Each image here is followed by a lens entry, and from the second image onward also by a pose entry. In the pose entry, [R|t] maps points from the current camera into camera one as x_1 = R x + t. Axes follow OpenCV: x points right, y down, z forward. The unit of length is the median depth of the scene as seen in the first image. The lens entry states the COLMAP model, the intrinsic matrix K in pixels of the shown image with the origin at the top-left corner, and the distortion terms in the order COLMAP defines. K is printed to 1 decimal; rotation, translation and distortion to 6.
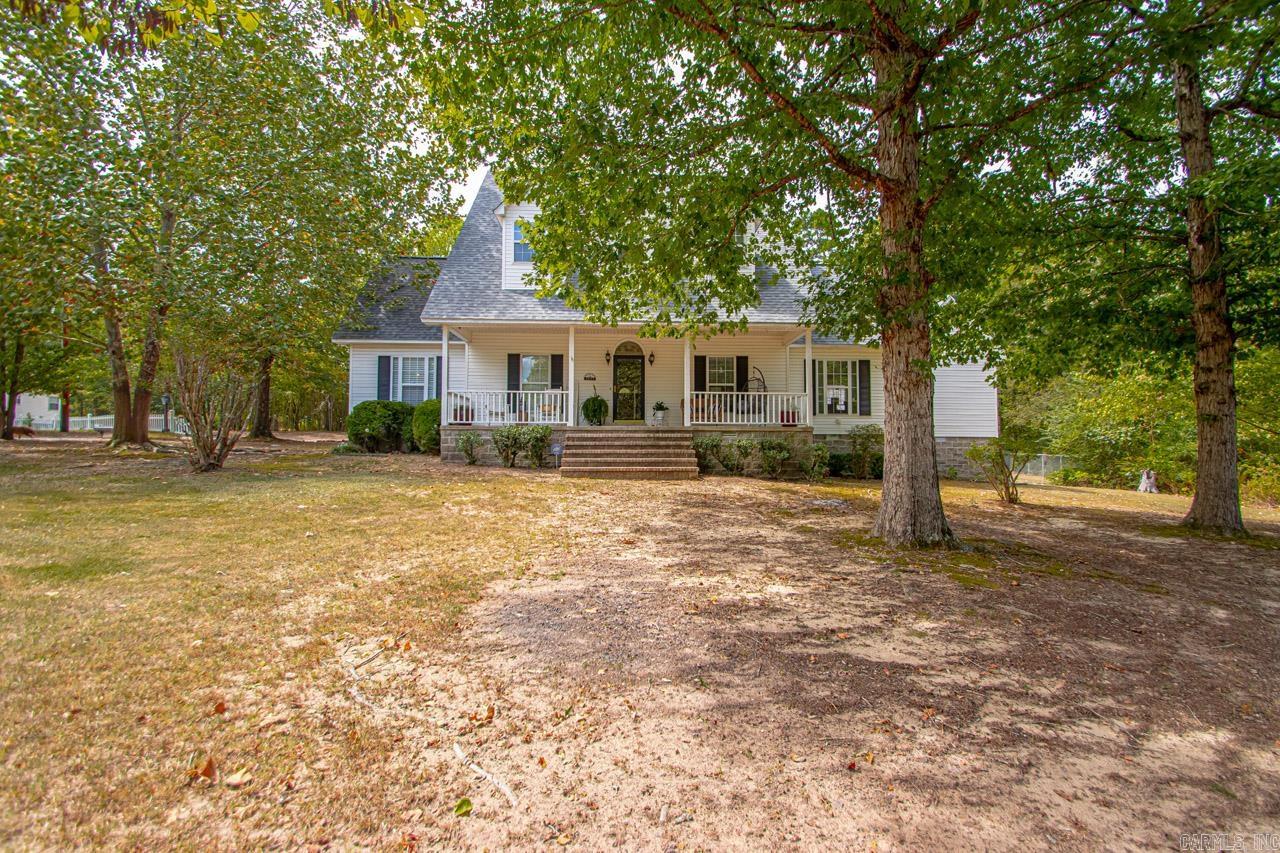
lens RADIAL K [[594.0, 0, 644.9], [0, 594.0, 424.6], [0, 0, 1]] dist [0.000328, -0.012912]
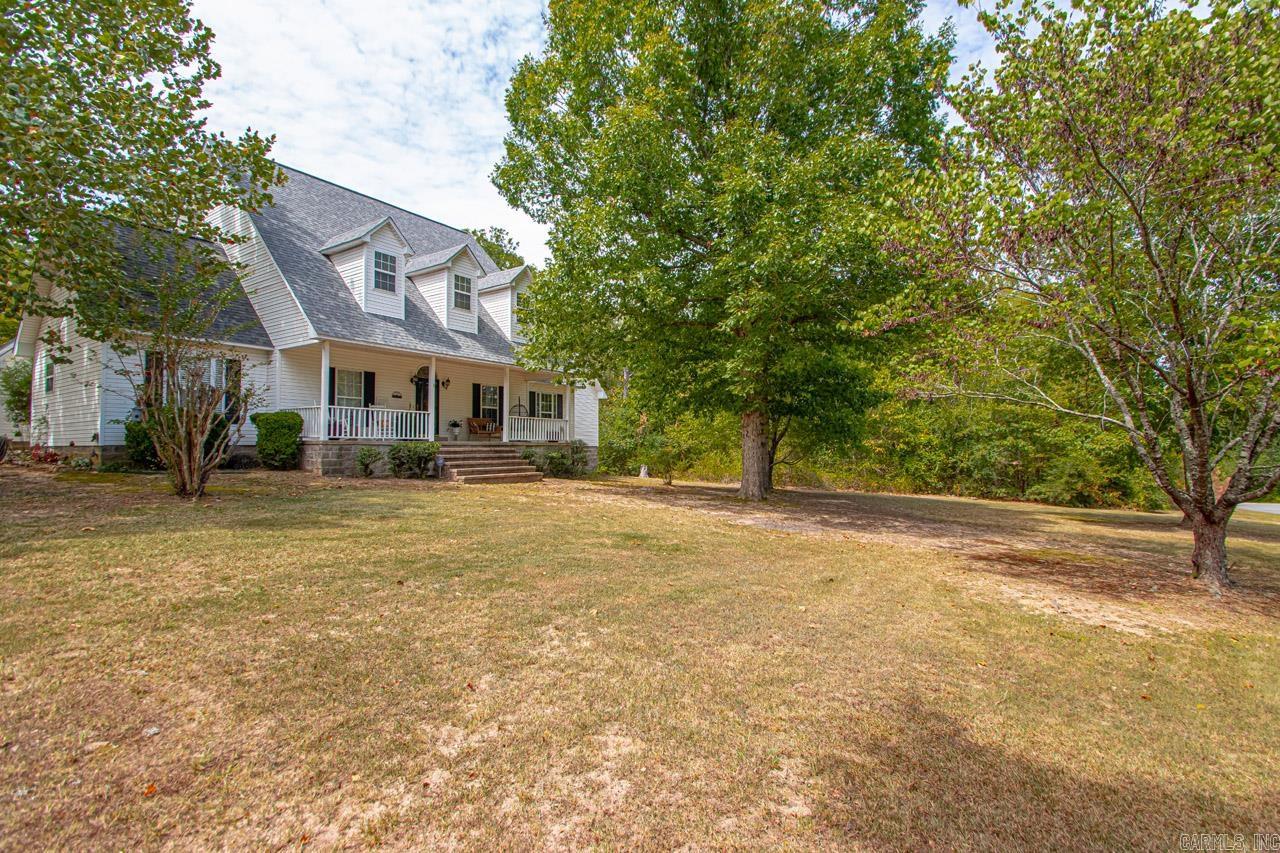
lens RADIAL K [[594.0, 0, 644.9], [0, 594.0, 424.6], [0, 0, 1]] dist [0.000328, -0.012912]
pose [[0.560540, 0.017828, 0.827935, -0.735351], [-0.007063, 0.999835, -0.016748, -0.012012], [-0.828097, 0.003540, 0.560574, 0.022620]]
